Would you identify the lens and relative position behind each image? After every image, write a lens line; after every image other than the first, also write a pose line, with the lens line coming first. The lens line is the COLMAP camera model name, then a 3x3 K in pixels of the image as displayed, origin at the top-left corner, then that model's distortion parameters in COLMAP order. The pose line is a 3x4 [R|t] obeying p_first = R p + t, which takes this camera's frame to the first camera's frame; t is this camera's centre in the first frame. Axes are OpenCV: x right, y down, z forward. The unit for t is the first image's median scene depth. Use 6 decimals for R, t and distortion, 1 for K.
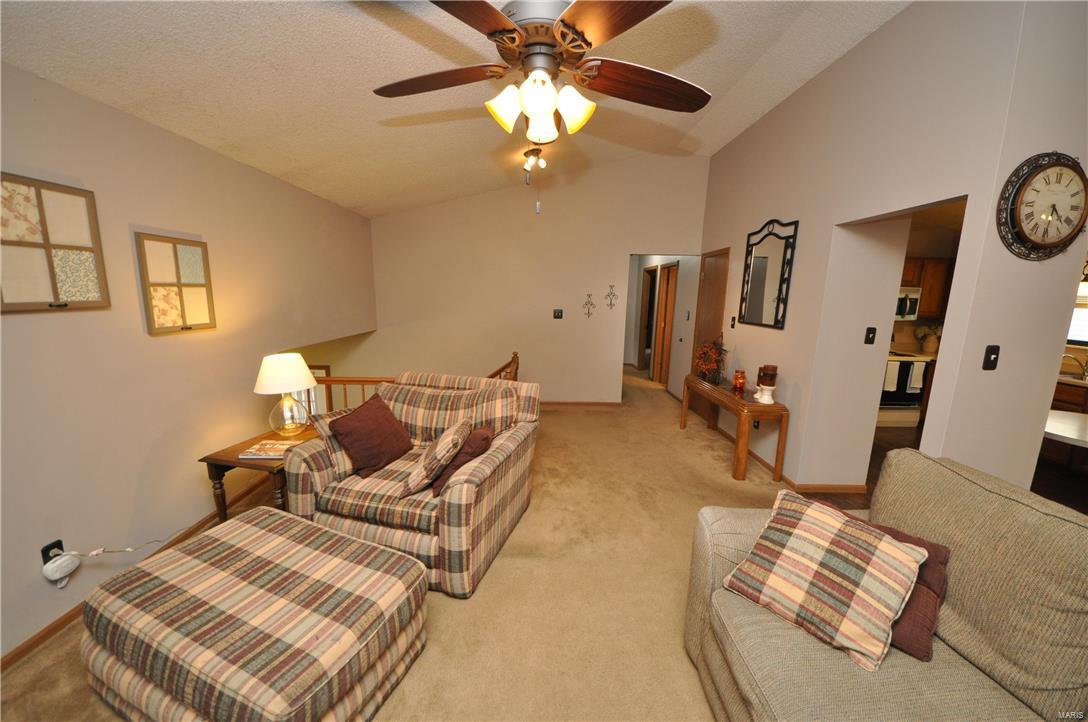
lens RADIAL K [[384.0, 0, 547.5], [0, 384.0, 362.4], [0, 0, 1]] dist [0.038615, -0.022659]
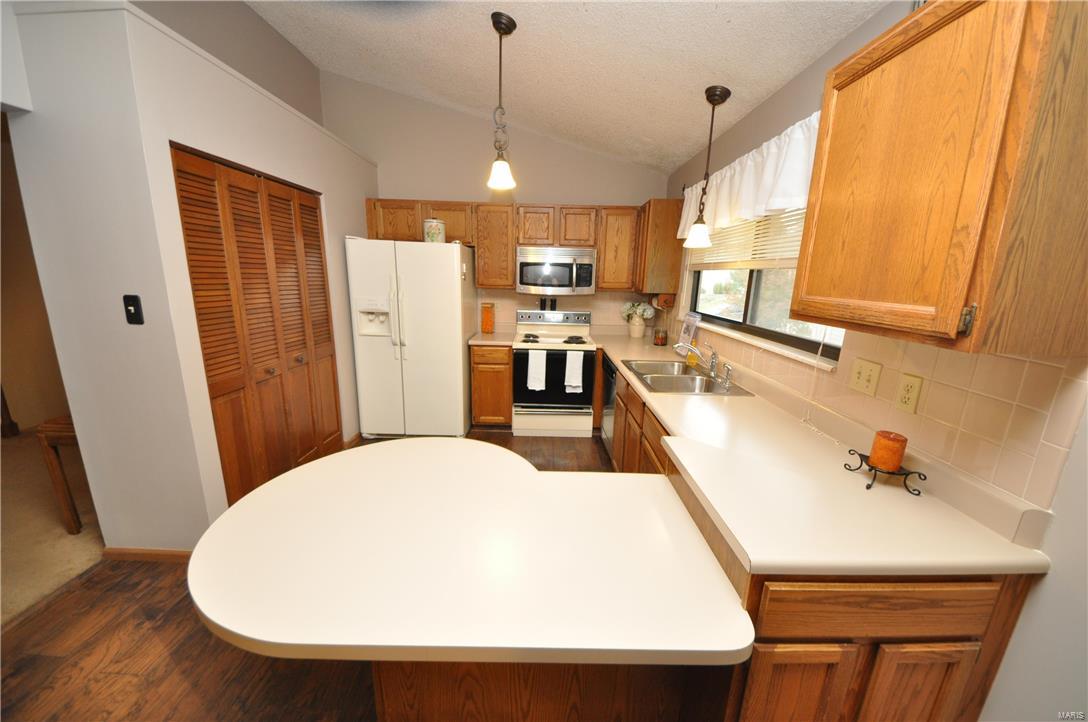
lens RADIAL K [[384.0, 0, 547.5], [0, 384.0, 362.4], [0, 0, 1]] dist [0.038615, -0.022659]
pose [[0.999725, 0.008126, -0.021979, 1.756654], [-0.007125, 0.998951, 0.045229, -0.023244], [0.022324, -0.045059, 0.998735, 0.528925]]
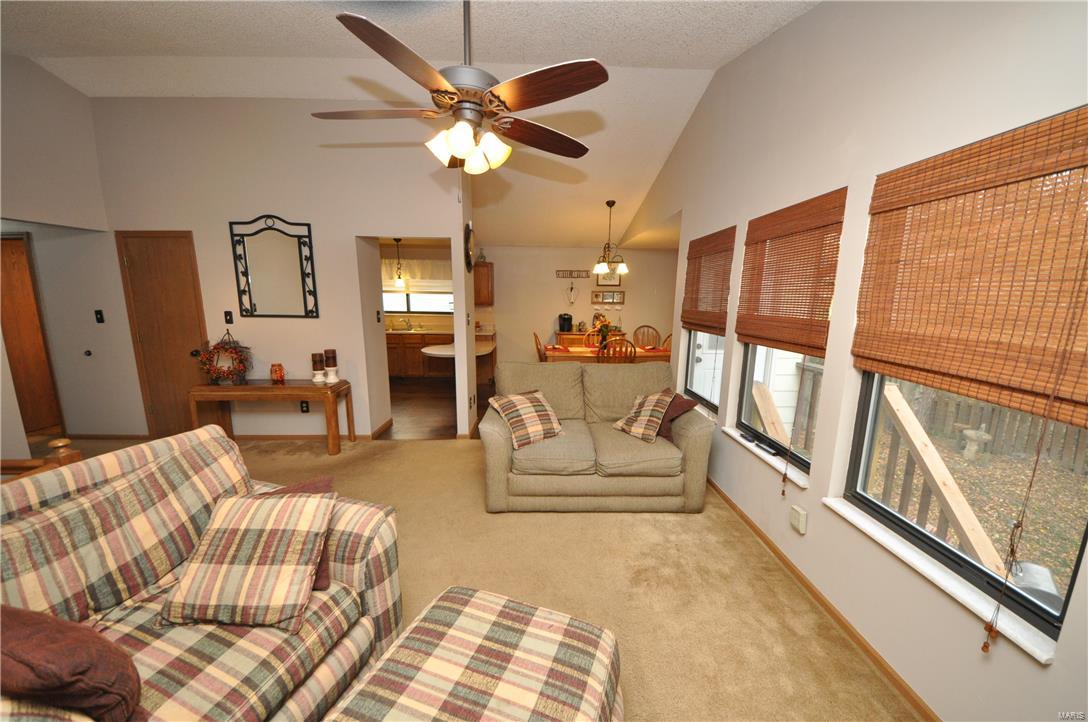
lens RADIAL K [[384.0, 0, 547.5], [0, 384.0, 362.4], [0, 0, 1]] dist [0.038615, -0.022659]
pose [[-0.004155, -0.196785, 0.980438, -0.757017], [0.164356, 0.966979, 0.194780, -0.096377], [-0.986392, 0.161950, 0.028325, 0.437898]]
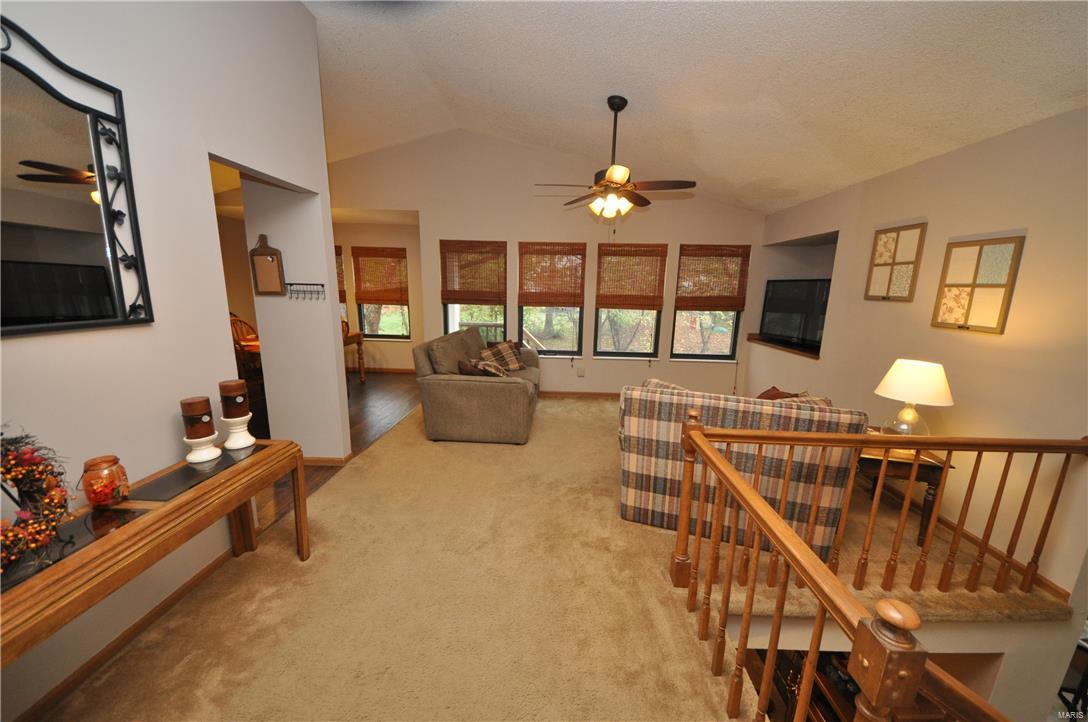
lens RADIAL K [[384.0, 0, 547.5], [0, 384.0, 362.4], [0, 0, 1]] dist [0.038615, -0.022659]
pose [[-0.997382, -0.055941, 0.045814, 0.116683], [-0.035636, 0.931604, 0.361724, -0.321260], [-0.062916, 0.359145, -0.931159, 1.980156]]
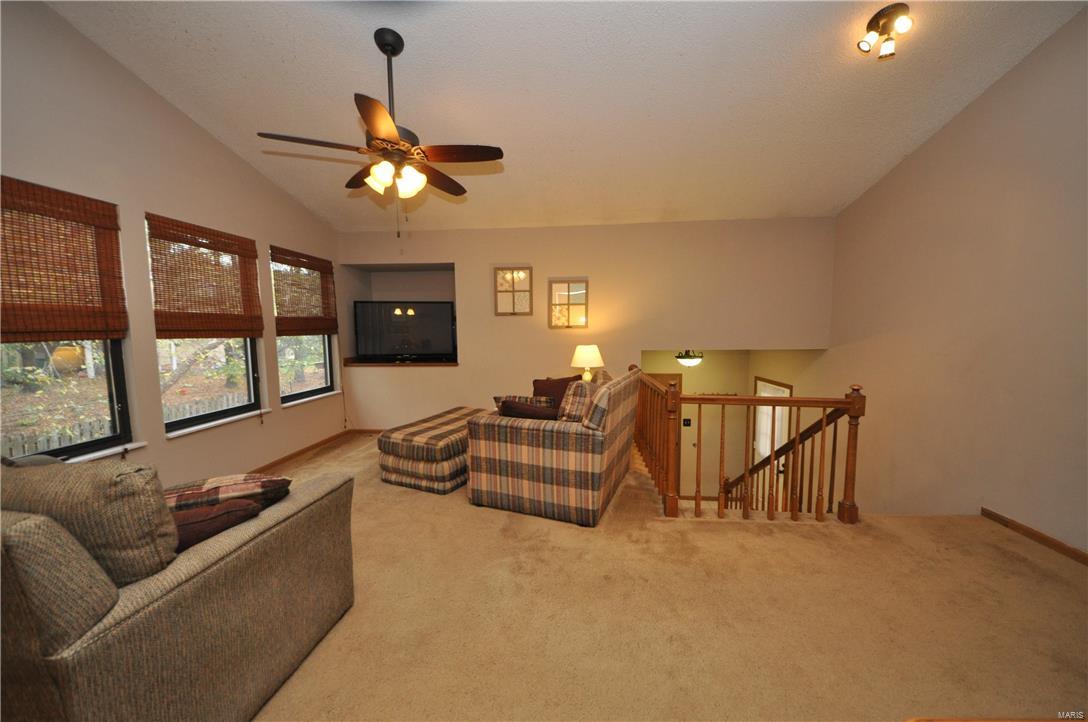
lens RADIAL K [[384.0, 0, 547.5], [0, 384.0, 362.4], [0, 0, 1]] dist [0.038615, -0.022659]
pose [[-0.112271, 0.066223, -0.991468, 0.920050], [-0.168578, 0.982044, 0.084683, -0.056648], [0.979273, 0.176647, -0.099092, 1.070977]]
